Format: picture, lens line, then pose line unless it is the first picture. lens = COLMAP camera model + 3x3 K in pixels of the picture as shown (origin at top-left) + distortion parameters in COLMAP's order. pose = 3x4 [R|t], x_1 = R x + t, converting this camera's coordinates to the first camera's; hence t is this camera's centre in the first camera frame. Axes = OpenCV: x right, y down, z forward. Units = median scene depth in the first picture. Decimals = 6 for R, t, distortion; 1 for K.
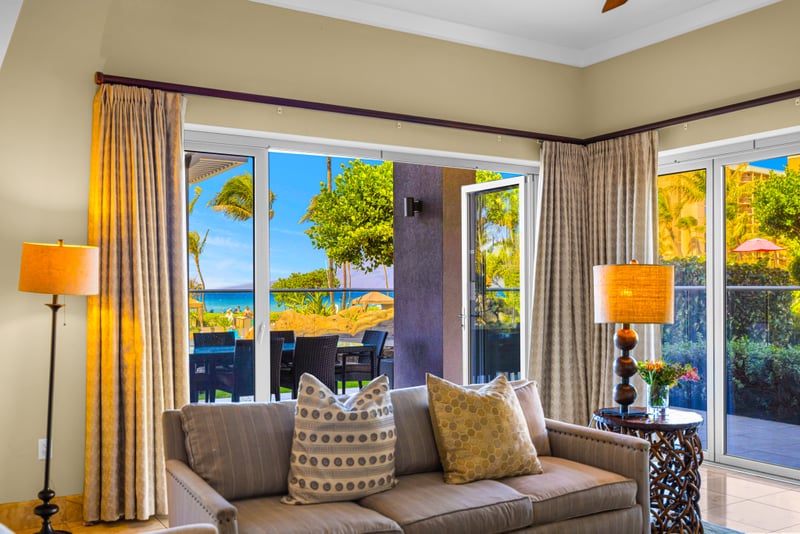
lens RADIAL K [[751.1, 0, 391.0], [0, 751.1, 295.9], [0, 0, 1]] dist [-0.000767, 0.000000]
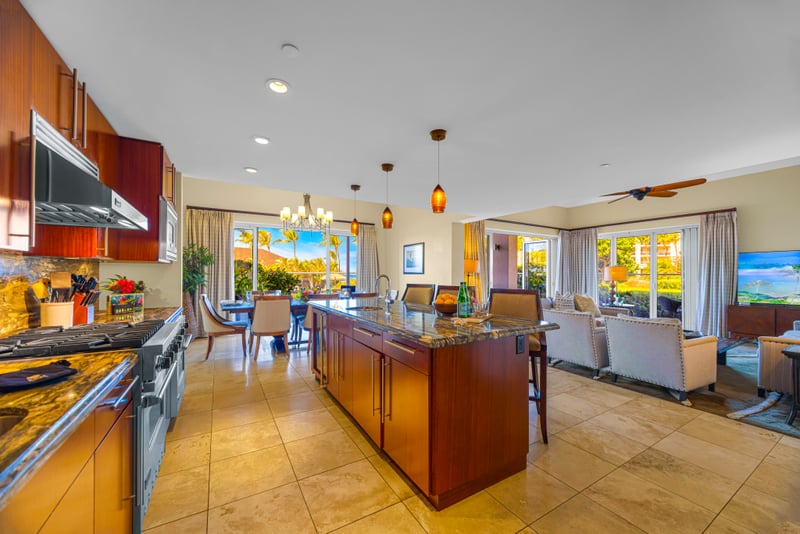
lens RADIAL K [[301.9, 0, 393.1], [0, 301.9, 272.1], [0, 0, 1]] dist [-0.005505, 0.001787]
pose [[0.999725, 0.007637, -0.022171, -0.752755], [-0.008066, 0.999780, -0.019344, 0.028852], [0.022018, 0.019518, 0.999567, -0.564474]]
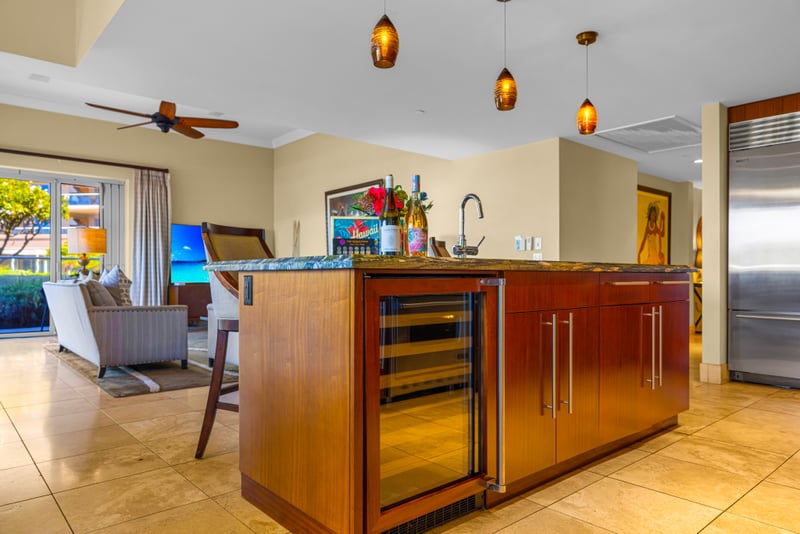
lens RADIAL K [[540.6, 0, 400.3], [0, 540.6, 272.9], [0, 0, 1]] dist [-0.003827, 0.006628]
pose [[-0.175181, 0.008732, 0.984498, -1.367745], [0.011081, 0.999915, -0.006897, 0.110592], [-0.984474, 0.009701, -0.175263, 0.317259]]
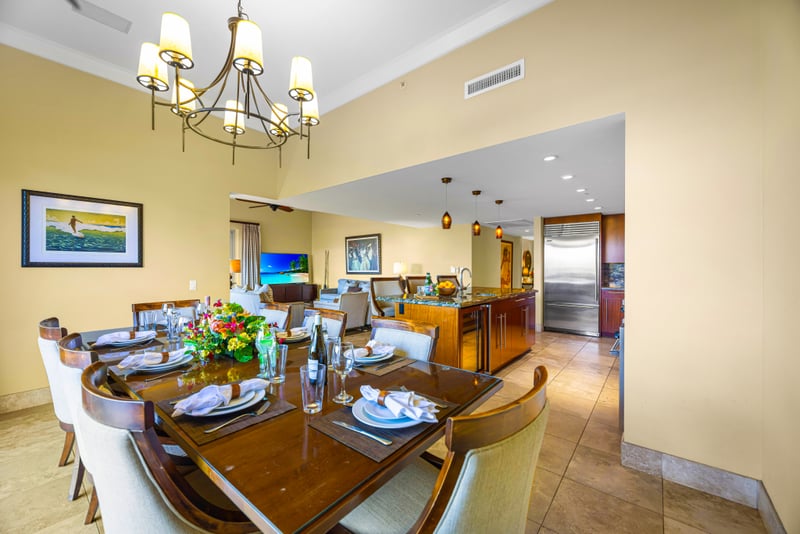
lens RADIAL K [[318.9, 0, 395.8], [0, 318.9, 266.6], [0, 0, 1]] dist [0.006119, -0.000067]
pose [[-0.329617, 0.005278, 0.944100, -1.629825], [0.010985, 0.999938, -0.001755, 0.014804], [-0.944051, 0.009793, -0.329655, 0.650010]]
